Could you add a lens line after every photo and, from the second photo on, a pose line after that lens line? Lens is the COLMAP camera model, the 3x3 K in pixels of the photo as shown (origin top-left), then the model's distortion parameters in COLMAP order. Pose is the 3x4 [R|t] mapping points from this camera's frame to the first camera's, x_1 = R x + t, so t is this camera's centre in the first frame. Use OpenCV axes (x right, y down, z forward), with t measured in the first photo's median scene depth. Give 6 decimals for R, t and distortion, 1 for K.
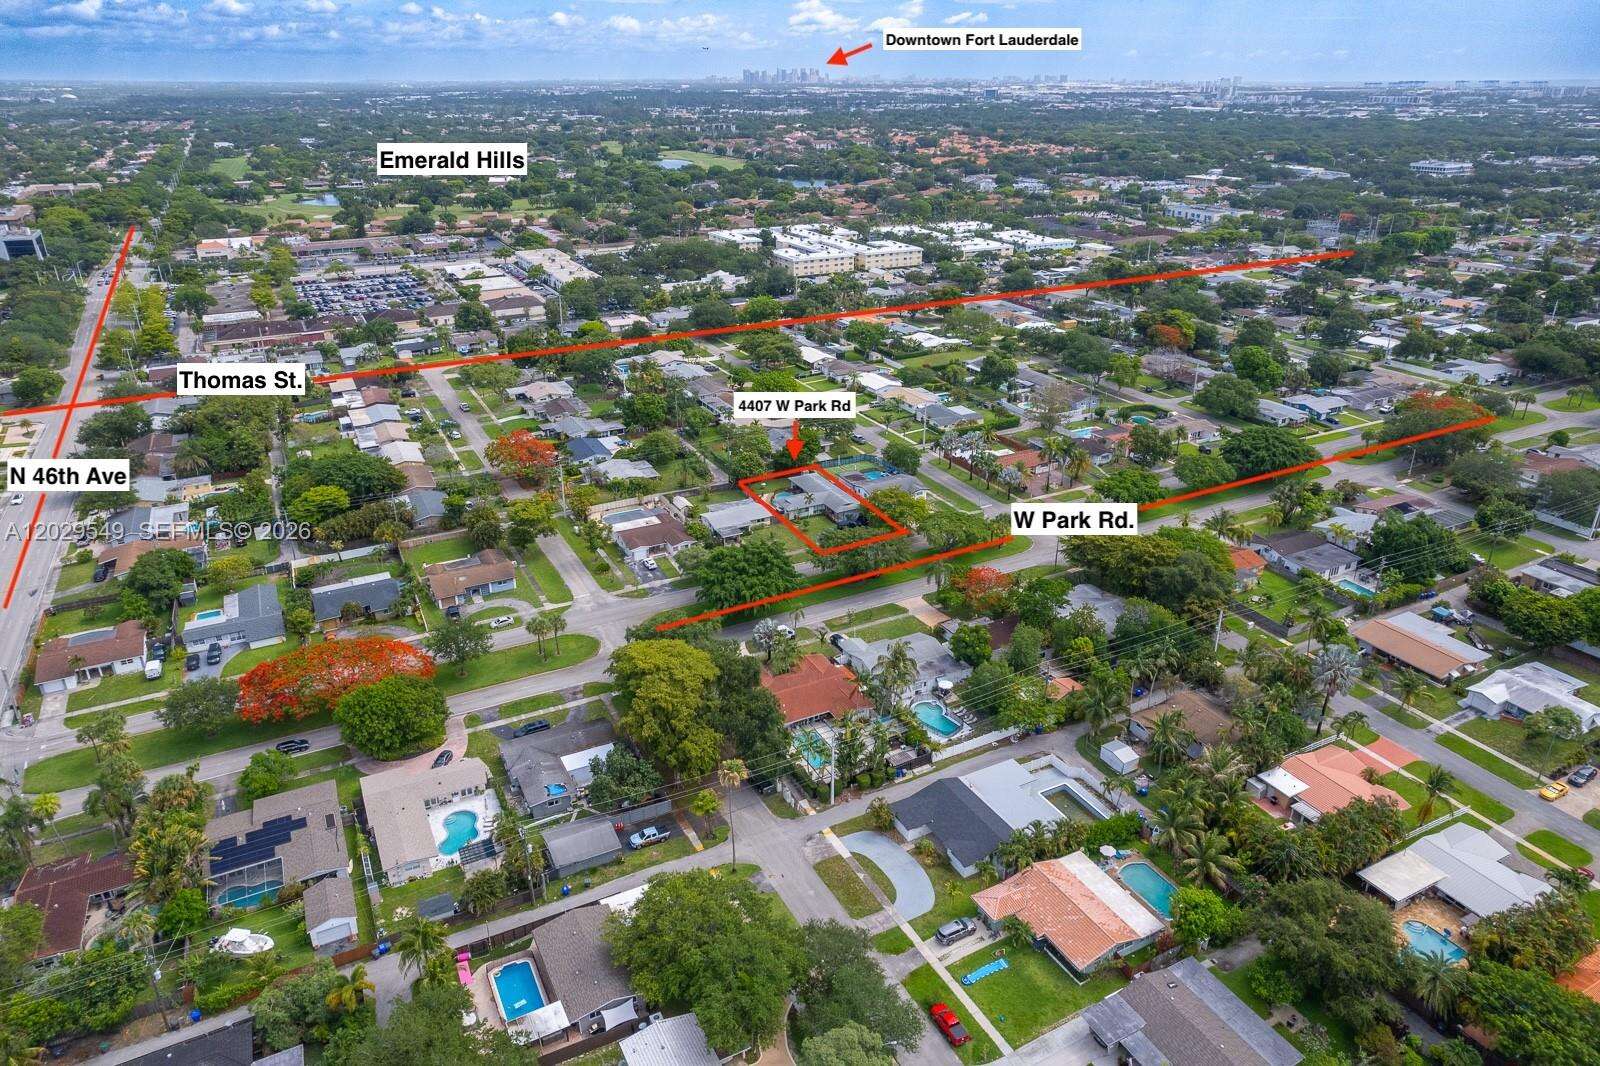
lens RADIAL K [[1043.6, 0, 800.0], [0, 1043.6, 533.0], [0, 0, 1]] dist [-0.064957, 0.075365]
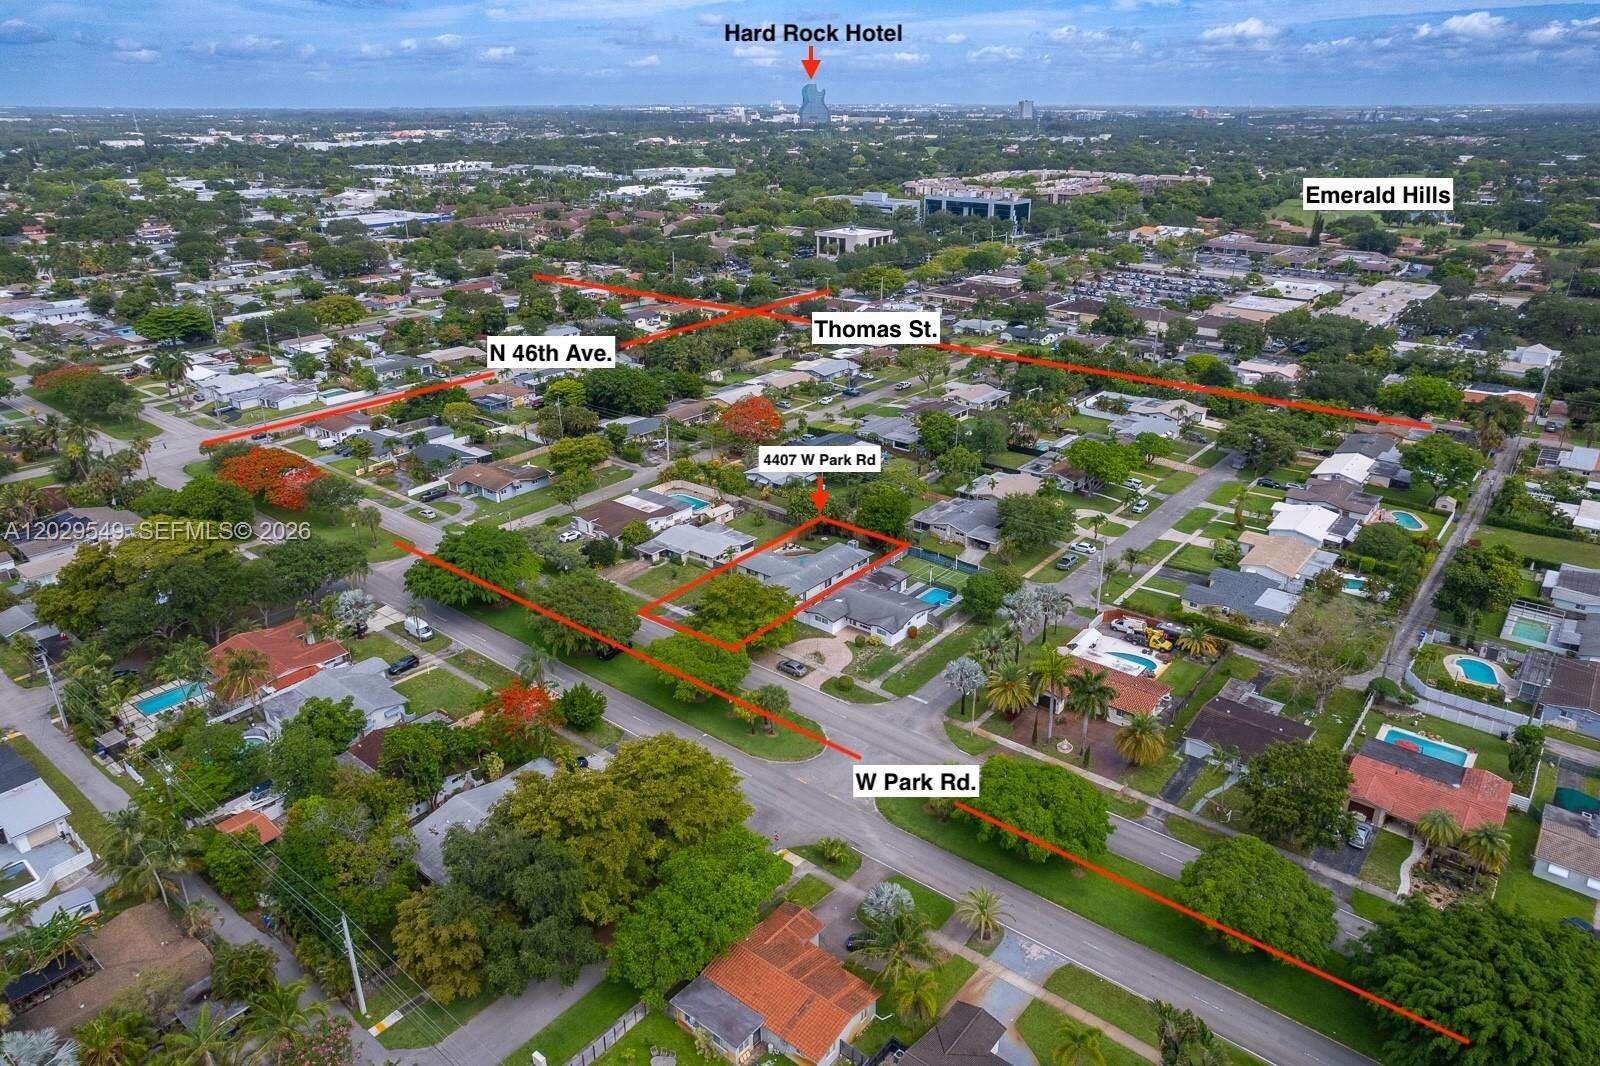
lens RADIAL K [[1043.6, 0, 800.0], [0, 1043.6, 533.0], [0, 0, 1]] dist [-0.064957, 0.075365]
pose [[0.397288, 0.356911, -0.845445, 0.558451], [-0.374421, 0.904145, 0.205745, -0.187194], [0.837837, 0.234813, 0.492841, 0.576436]]
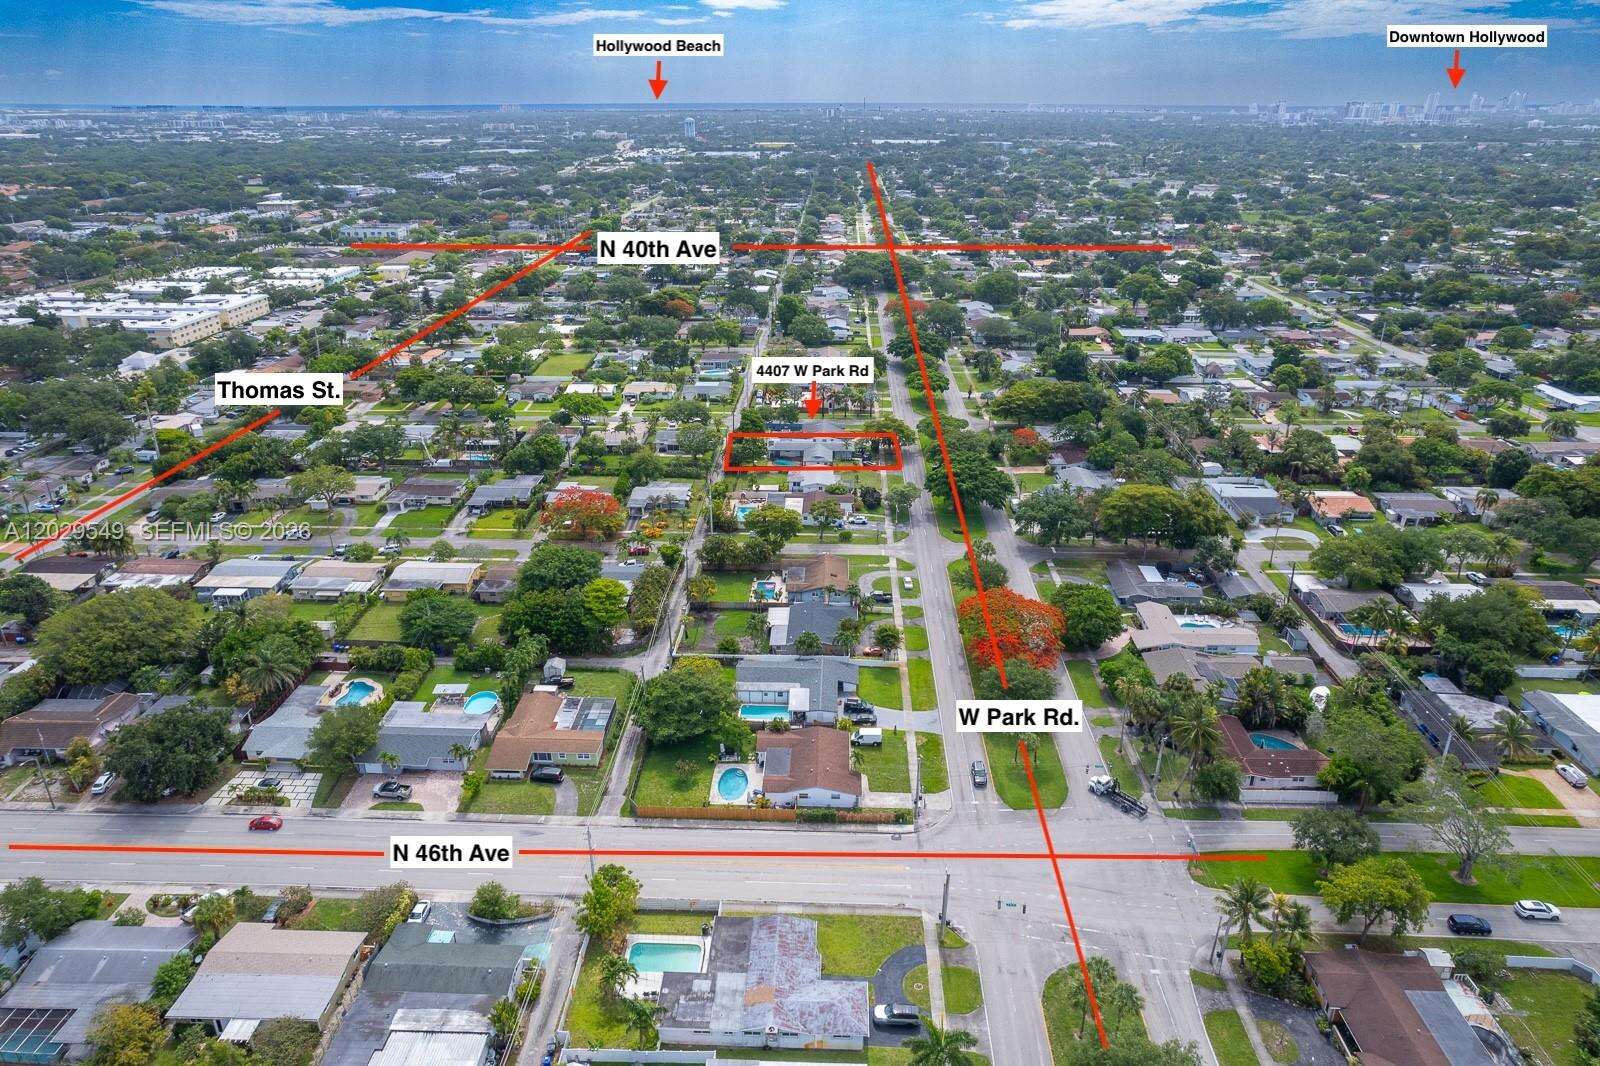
lens RADIAL K [[1043.6, 0, 800.0], [0, 1043.6, 533.0], [0, 0, 1]] dist [-0.064957, 0.075365]
pose [[0.485651, -0.339182, 0.805667, -0.863363], [0.371042, 0.914493, 0.161336, -0.126413], [-0.791499, 0.220584, 0.569976, 0.350558]]
